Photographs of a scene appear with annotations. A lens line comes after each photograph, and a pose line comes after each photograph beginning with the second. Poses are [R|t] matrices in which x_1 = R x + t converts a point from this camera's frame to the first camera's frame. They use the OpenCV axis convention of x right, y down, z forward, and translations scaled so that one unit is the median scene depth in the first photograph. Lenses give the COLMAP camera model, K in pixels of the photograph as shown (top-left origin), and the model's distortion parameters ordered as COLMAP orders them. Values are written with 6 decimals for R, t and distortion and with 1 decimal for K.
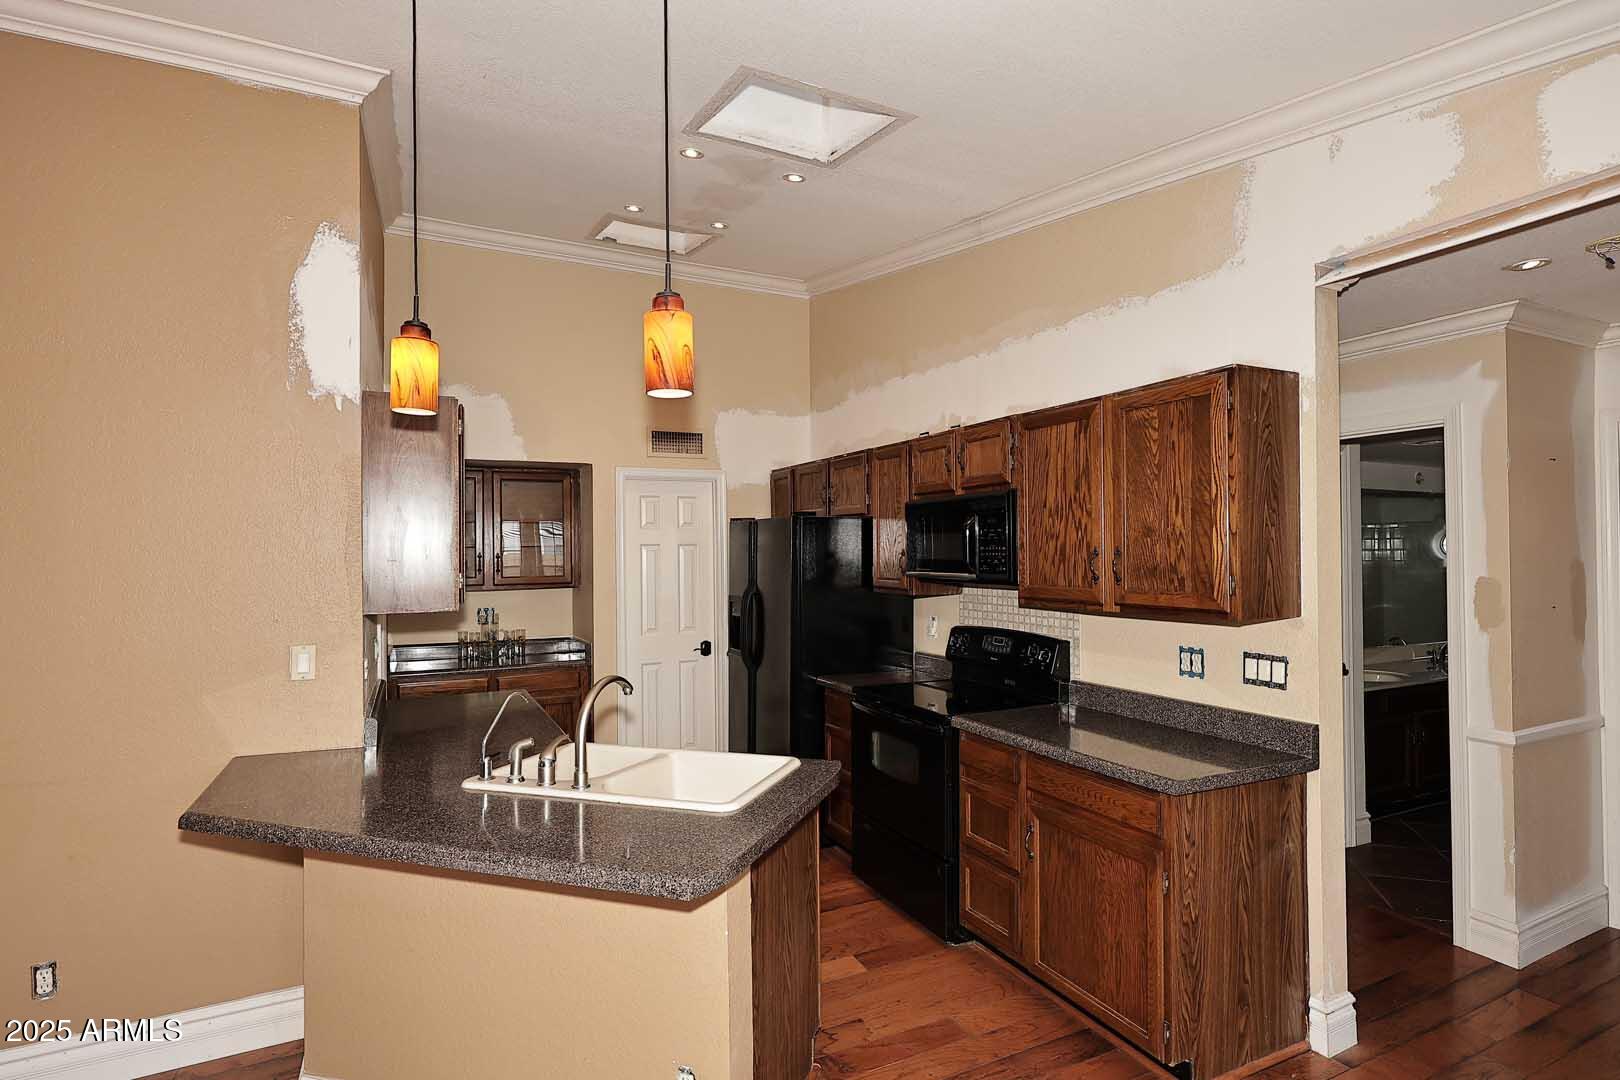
lens RADIAL K [[807.4, 0, 811.1], [0, 807.4, 546.7], [0, 0, 1]] dist [0.001621, 0.000220]
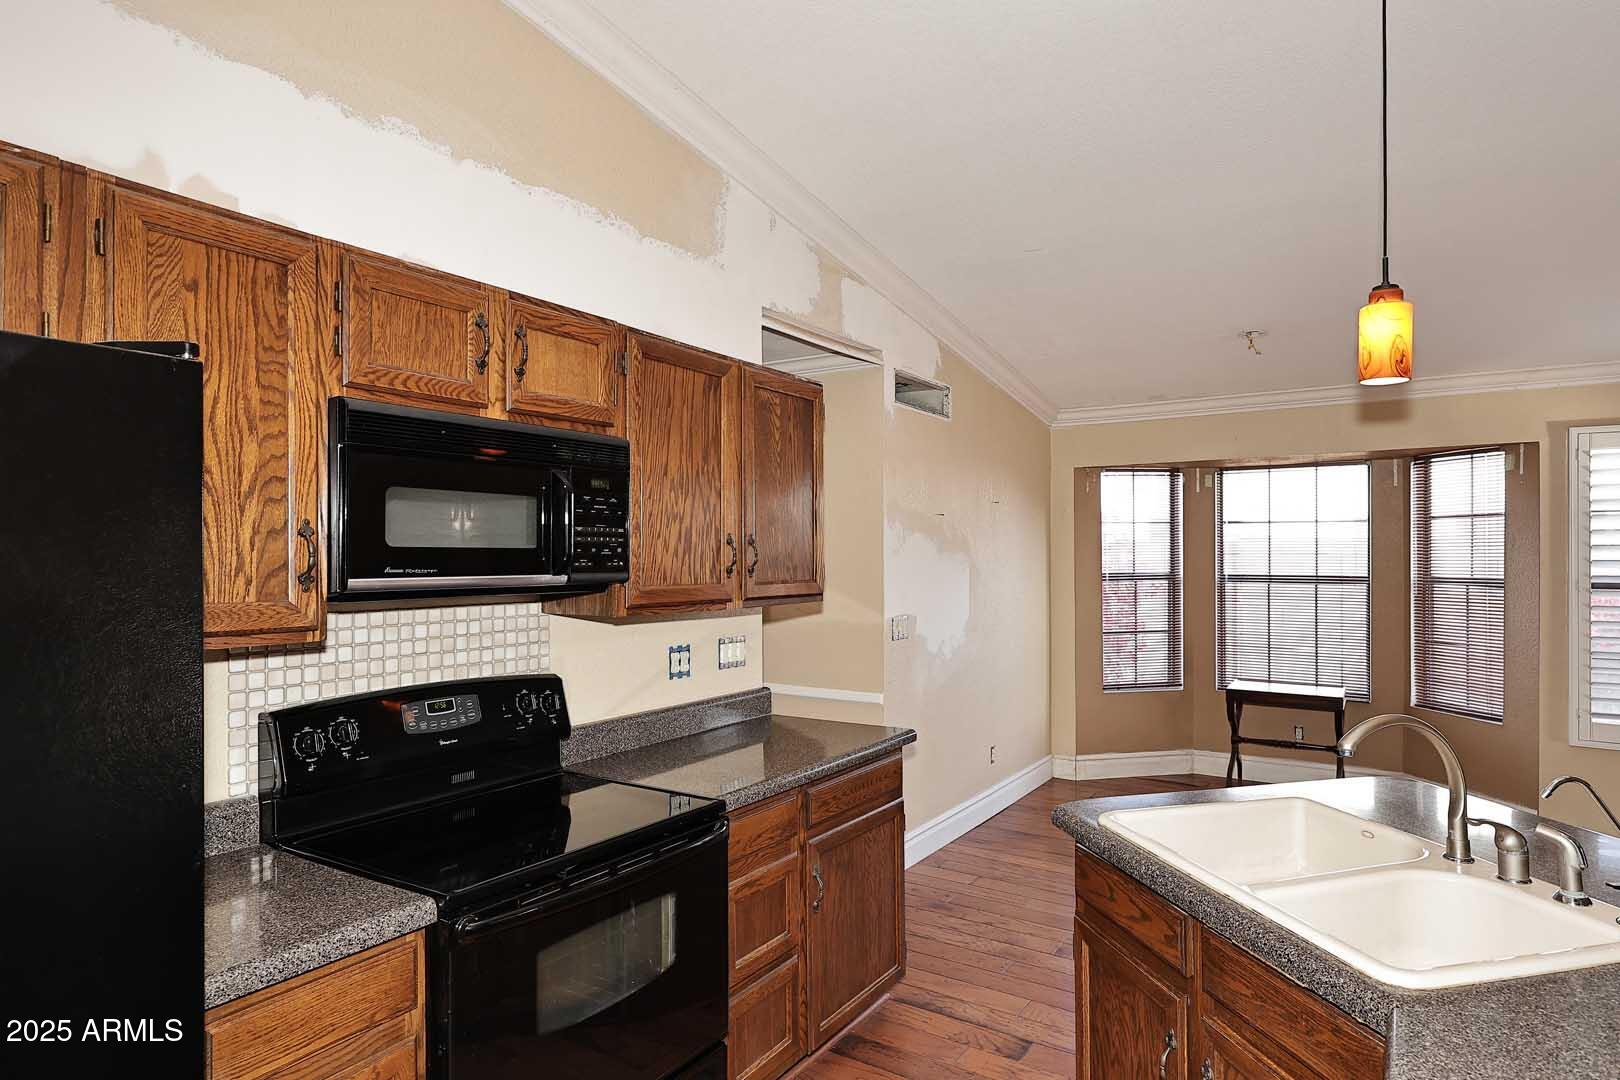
lens RADIAL K [[924.5, 0, 808.8], [0, 924.5, 543.7], [0, 0, 1]] dist [-0.000065, 0.000151]
pose [[-0.508021, 0.016394, 0.861188, -0.488324], [-0.003612, 0.999770, -0.021164, 0.028438], [-0.861337, -0.013863, -0.507845, 1.338120]]
